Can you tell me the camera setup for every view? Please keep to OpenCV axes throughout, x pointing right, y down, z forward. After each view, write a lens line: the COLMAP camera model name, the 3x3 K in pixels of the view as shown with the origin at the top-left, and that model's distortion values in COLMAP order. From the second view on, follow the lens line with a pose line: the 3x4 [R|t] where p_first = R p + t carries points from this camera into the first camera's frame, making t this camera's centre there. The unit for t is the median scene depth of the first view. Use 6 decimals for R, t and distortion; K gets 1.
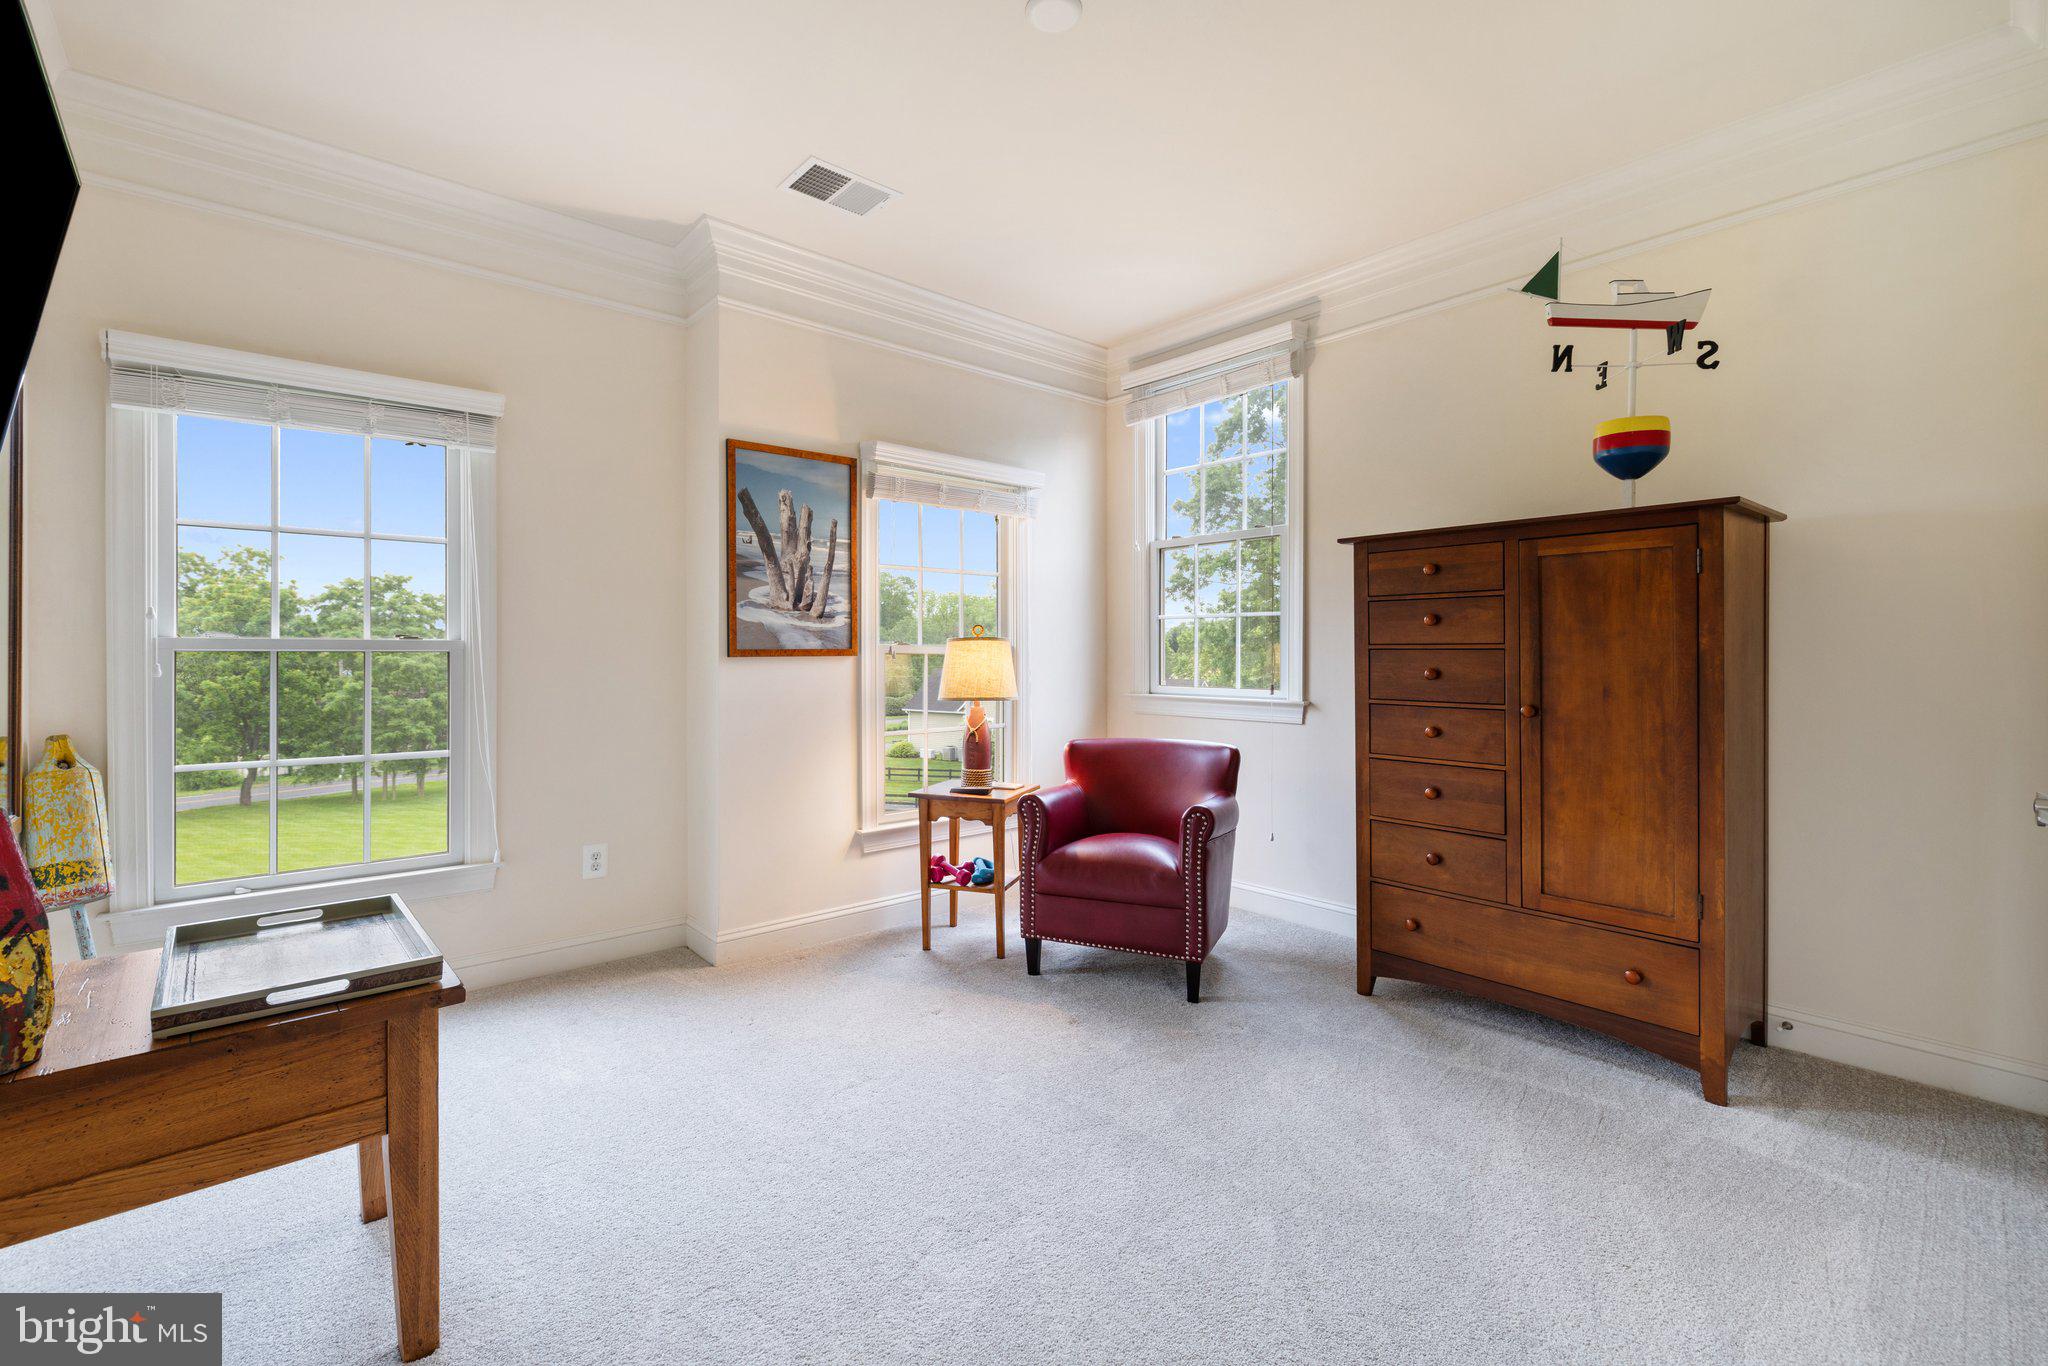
lens RADIAL K [[862.4, 0, 994.8], [0, 862.4, 660.3], [0, 0, 1]] dist [0.000138, 0.000151]
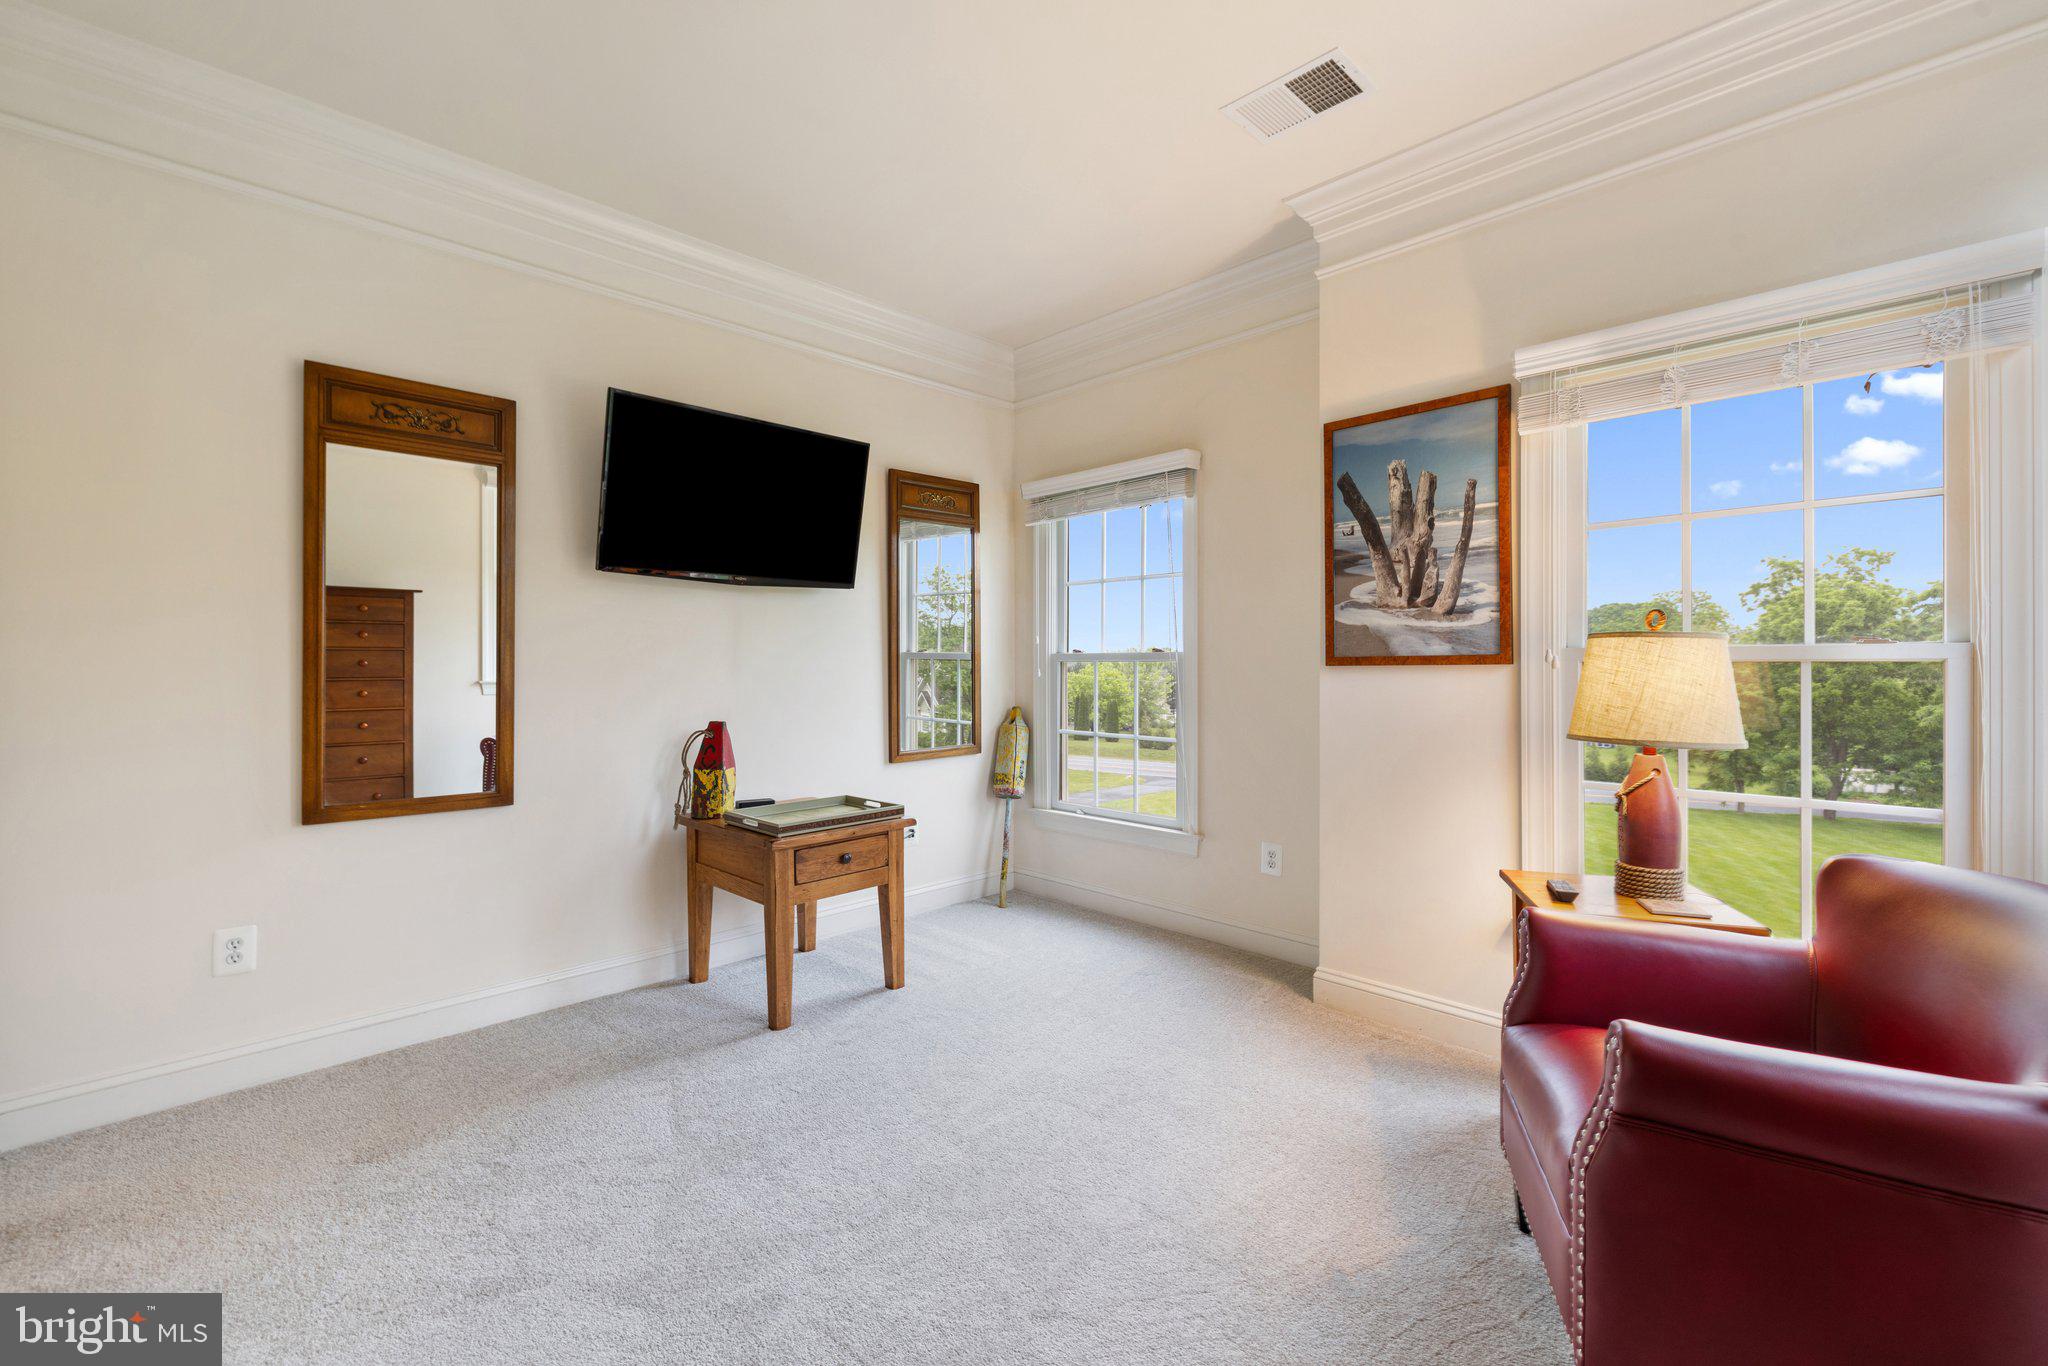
lens RADIAL K [[853.2, 0, 993.6], [0, 853.2, 673.0], [0, 0, 1]] dist [0.000333, -0.000269]
pose [[0.083978, 0.009954, -0.996418, 0.534929], [-0.003841, 0.999946, 0.009665, -0.003374], [0.996460, 0.003016, 0.084011, 0.560912]]
